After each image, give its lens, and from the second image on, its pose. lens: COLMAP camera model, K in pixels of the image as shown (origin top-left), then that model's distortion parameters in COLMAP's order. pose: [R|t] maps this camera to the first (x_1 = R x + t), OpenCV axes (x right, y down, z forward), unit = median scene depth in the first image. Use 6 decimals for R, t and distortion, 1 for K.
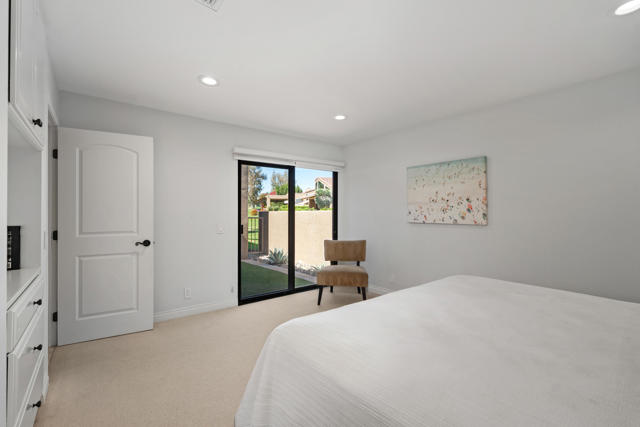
lens RADIAL K [[287.0, 0, 318.5], [0, 287.0, 213.1], [0, 0, 1]] dist [0.016503, -0.006161]
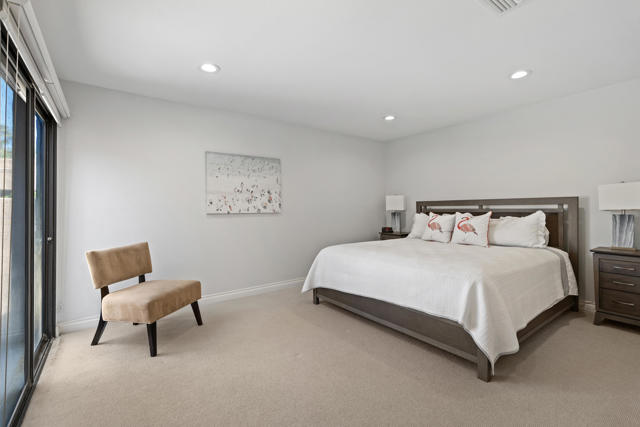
lens RADIAL K [[287.0, 0, 318.5], [0, 287.0, 213.1], [0, 0, 1]] dist [0.016503, -0.006161]
pose [[0.044144, -0.015796, 0.998900, -0.626698], [0.009773, 0.999834, 0.015379, 0.022538], [-0.998977, 0.009083, 0.044291, 0.697847]]
